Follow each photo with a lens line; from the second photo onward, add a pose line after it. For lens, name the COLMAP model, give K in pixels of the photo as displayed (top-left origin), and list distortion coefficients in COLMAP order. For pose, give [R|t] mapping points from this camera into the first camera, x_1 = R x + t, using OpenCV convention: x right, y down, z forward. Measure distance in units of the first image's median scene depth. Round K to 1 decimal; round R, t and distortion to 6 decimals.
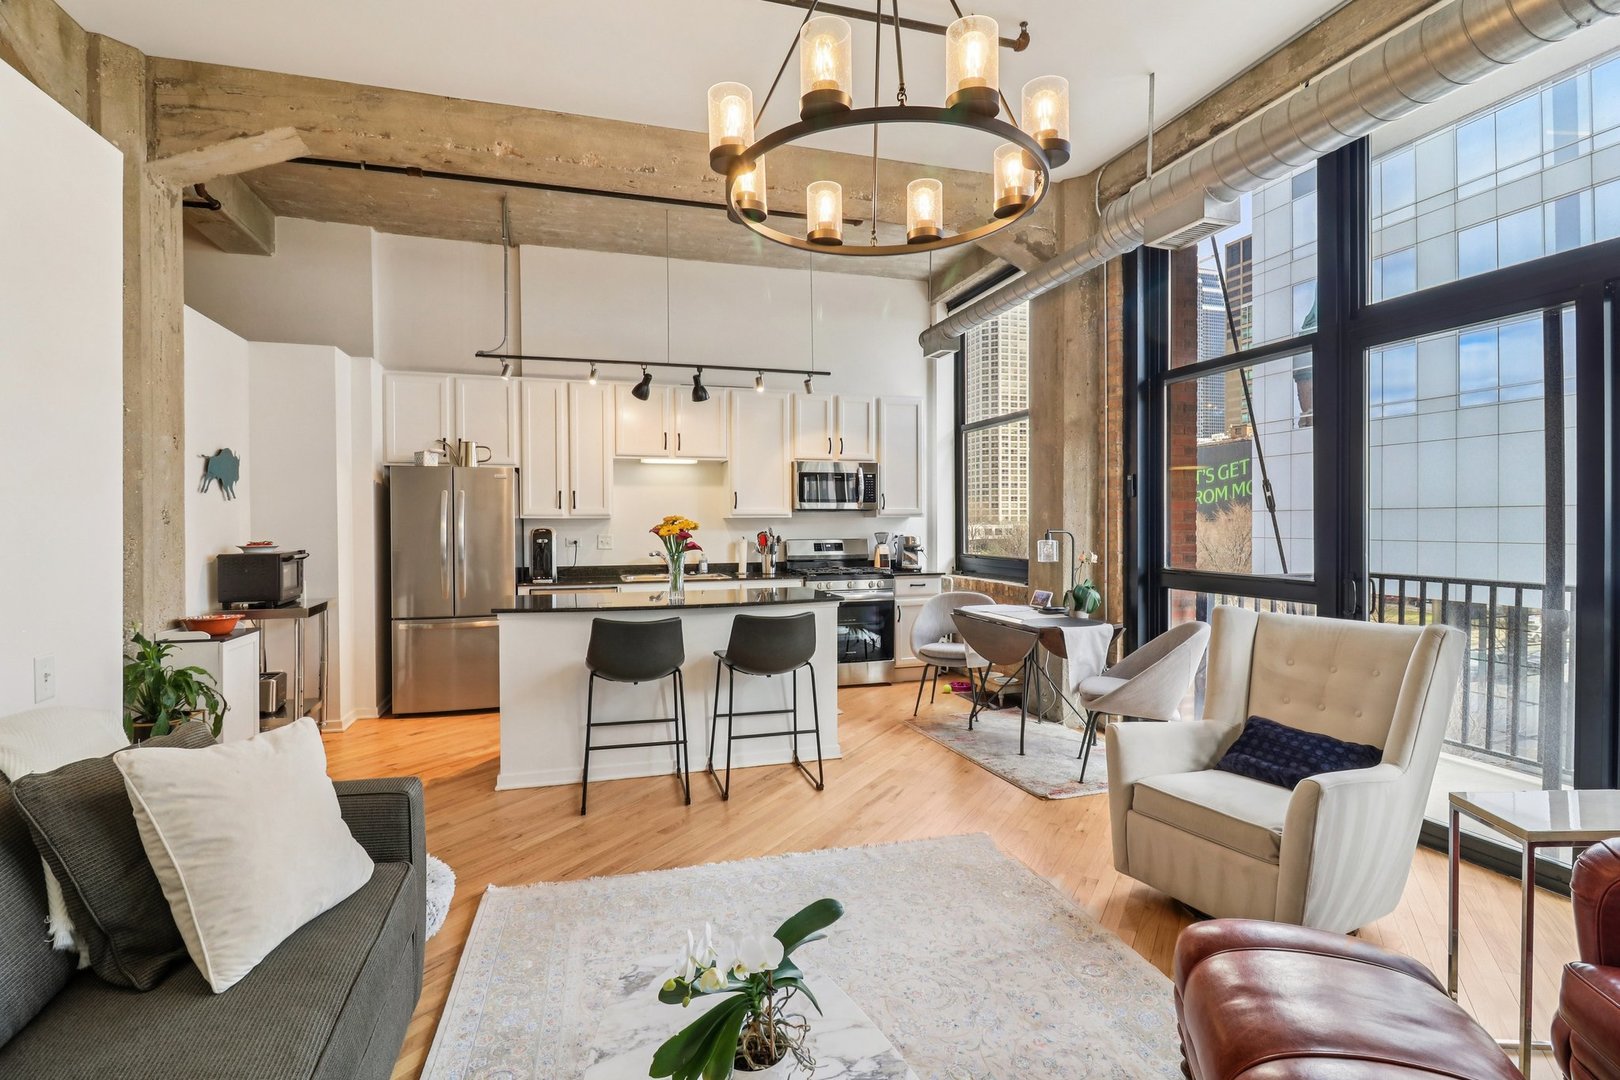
lens RADIAL K [[764.6, 0, 806.3], [0, 764.6, 535.5], [0, 0, 1]] dist [-0.004176, -0.002123]
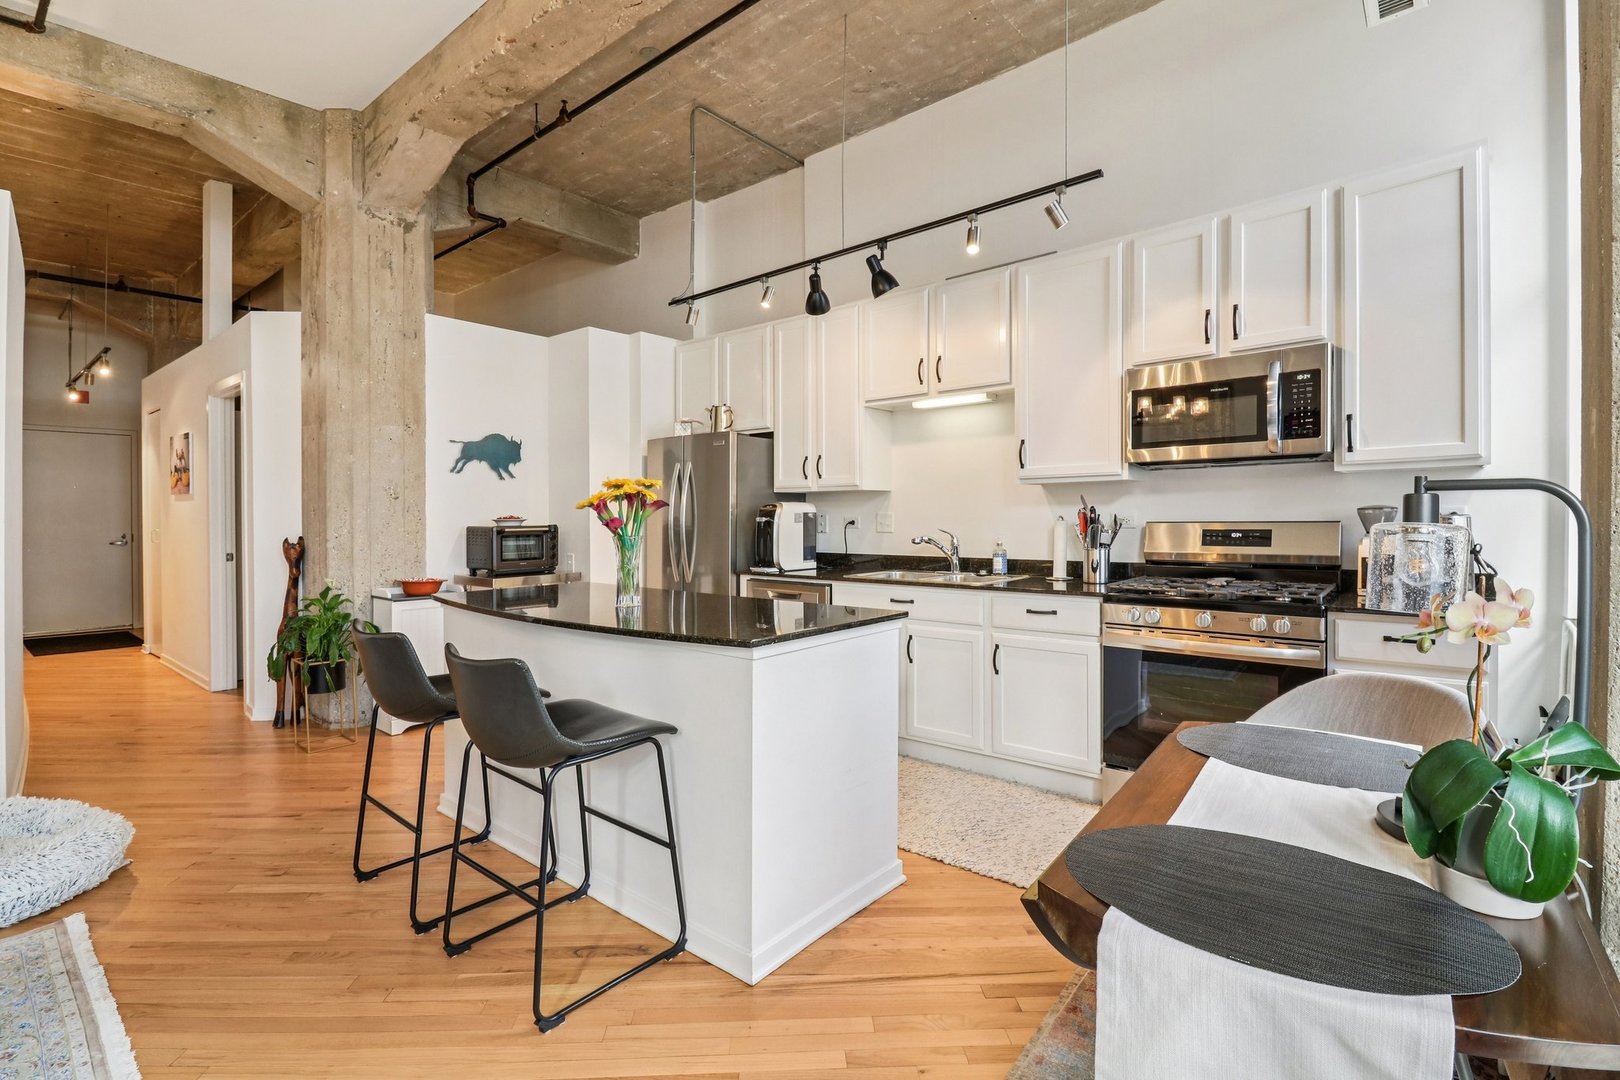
lens RADIAL K [[764.6, 0, 809.7], [0, 764.6, 529.2], [0, 0, 1]] dist [-0.004176, -0.002123]
pose [[0.535990, 0.014262, -0.844104, 0.227045], [-0.010778, 0.999891, 0.010050, 0.005434], [0.844155, 0.003711, 0.536086, 0.394812]]
